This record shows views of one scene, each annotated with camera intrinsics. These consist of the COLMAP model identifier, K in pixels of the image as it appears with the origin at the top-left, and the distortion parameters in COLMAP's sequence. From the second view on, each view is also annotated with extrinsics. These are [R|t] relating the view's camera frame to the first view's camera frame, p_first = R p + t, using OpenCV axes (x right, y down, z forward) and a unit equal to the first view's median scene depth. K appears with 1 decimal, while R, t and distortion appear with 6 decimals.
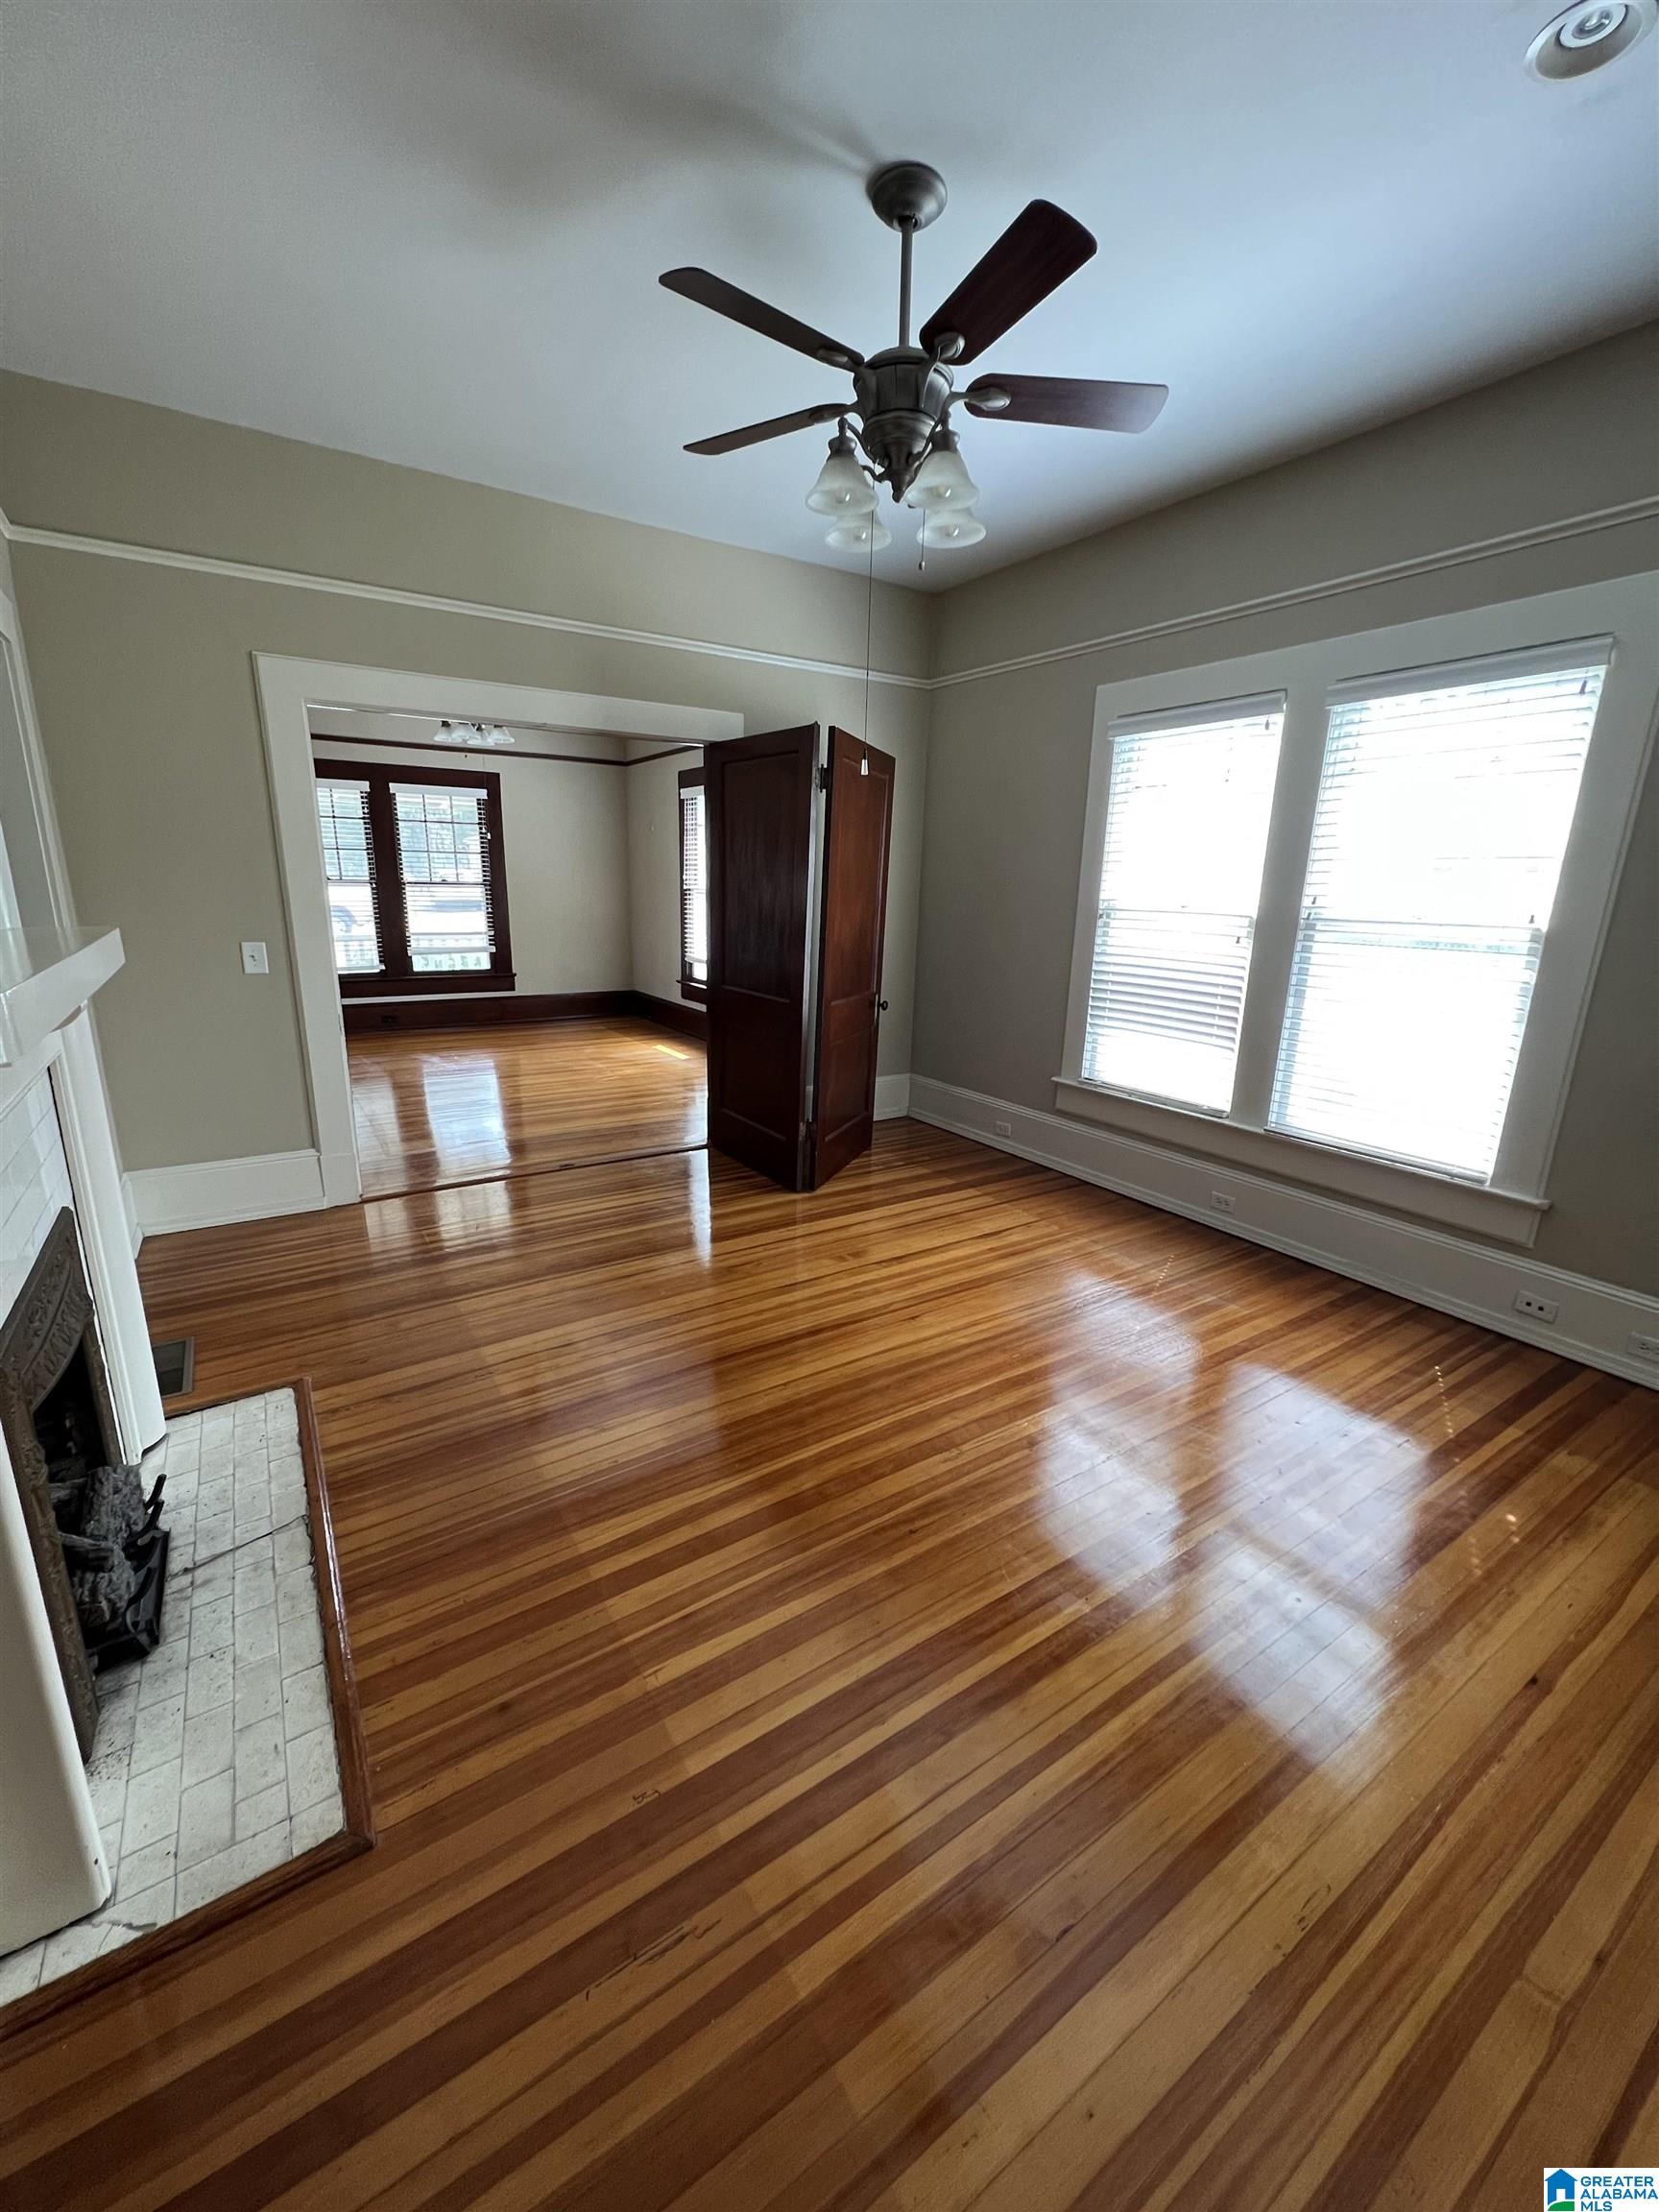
lens RADIAL K [[882.1, 0, 828.1], [0, 882.1, 1108.3], [0, 0, 1]] dist [-0.002962, 0.001044]
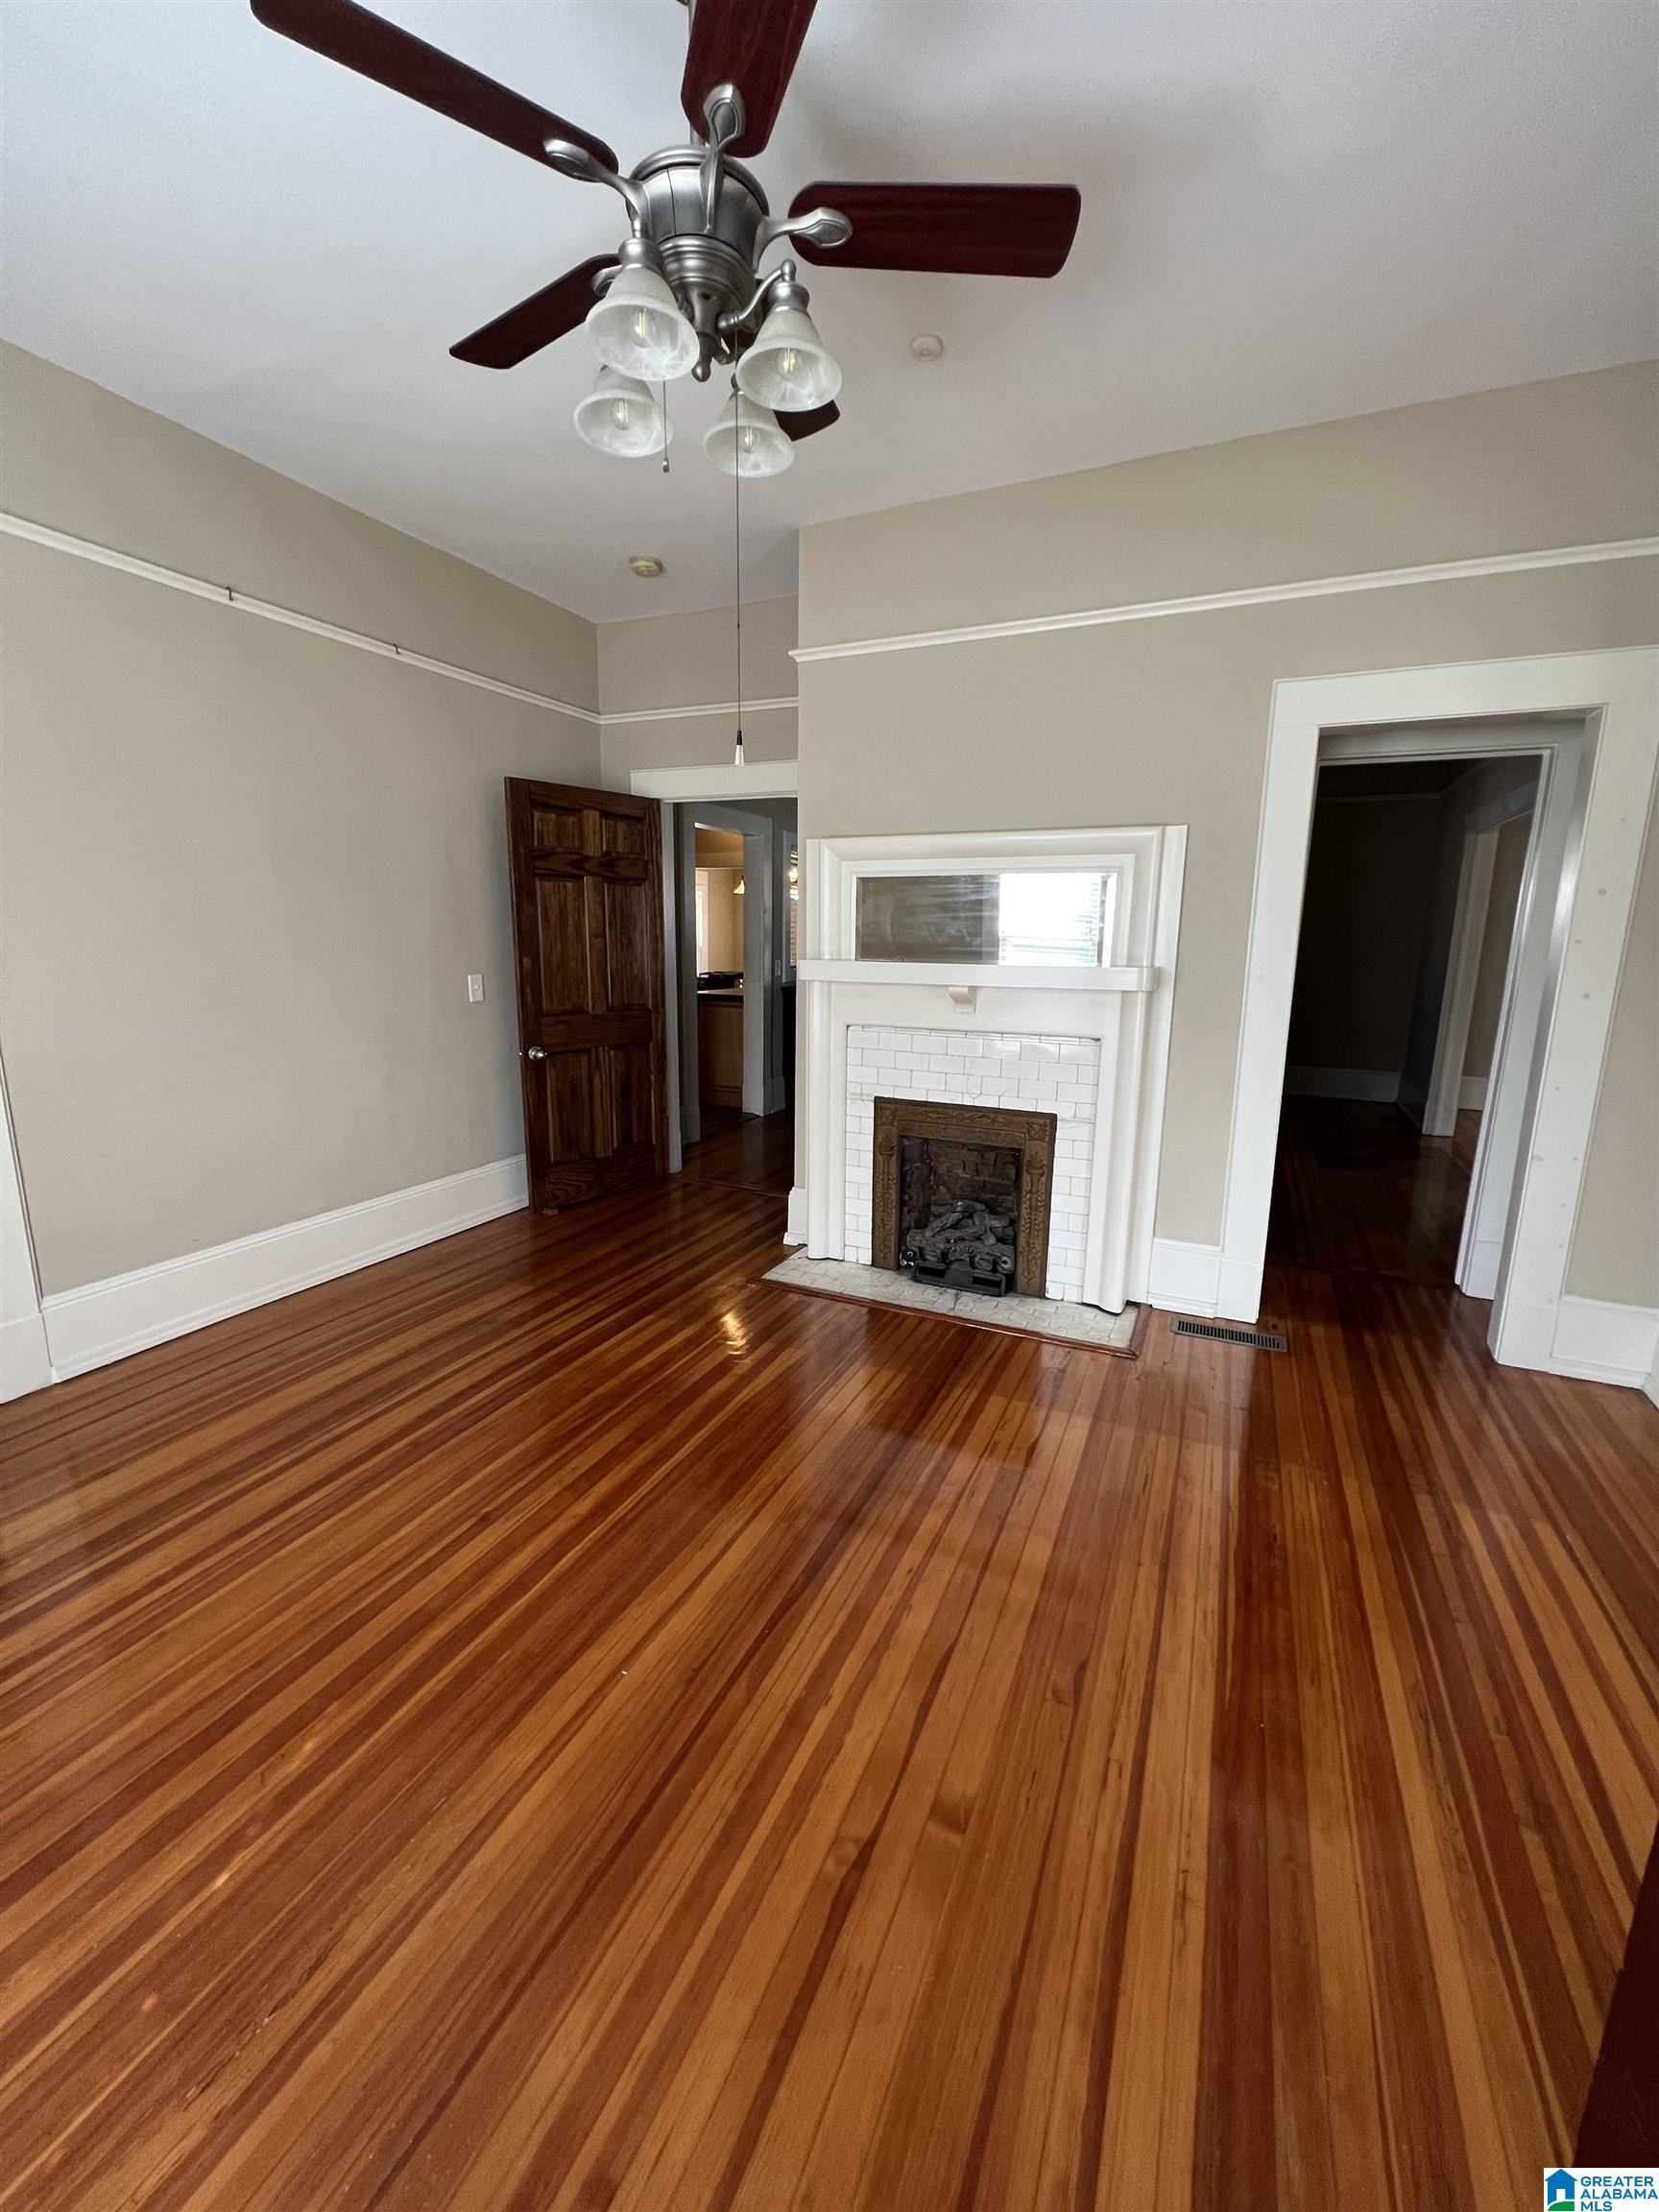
lens RADIAL K [[882.1, 0, 828.1], [0, 882.1, 1108.3], [0, 0, 1]] dist [-0.002962, 0.001044]
pose [[-0.845599, 0.070136, -0.529191, 0.397910], [-0.164836, 0.908580, 0.383812, -0.428505], [0.507731, 0.411781, -0.756734, 1.770587]]
